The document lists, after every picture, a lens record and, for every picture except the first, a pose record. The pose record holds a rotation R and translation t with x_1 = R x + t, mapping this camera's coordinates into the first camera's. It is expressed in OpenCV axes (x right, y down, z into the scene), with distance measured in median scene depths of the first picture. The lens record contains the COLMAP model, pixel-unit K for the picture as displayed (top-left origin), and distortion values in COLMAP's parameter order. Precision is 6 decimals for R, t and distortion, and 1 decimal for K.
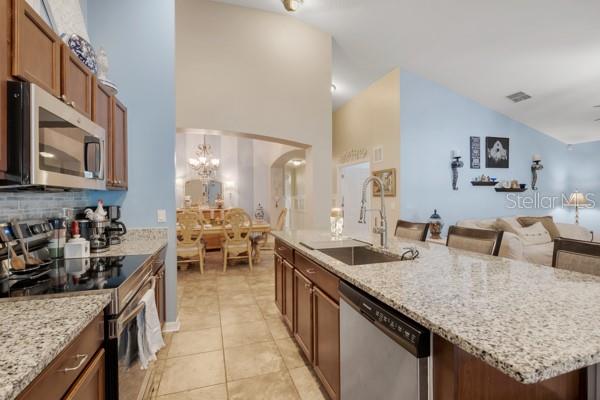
lens RADIAL K [[272.1, 0, 299.2], [0, 272.1, 196.3], [0, 0, 1]] dist [-0.003403, -0.000383]
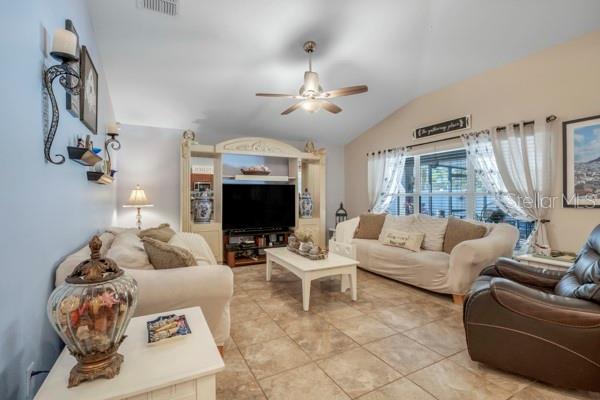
lens RADIAL K [[277.9, 0, 300.0], [0, 277.9, 200.0], [0, 0, 1]] dist [-0.001007, -0.000118]
pose [[-0.172360, -0.001118, 0.985033, 0.222581], [0.001654, 0.999998, 0.001425, 0.016424], [-0.985033, 0.001875, -0.172357, 0.772594]]
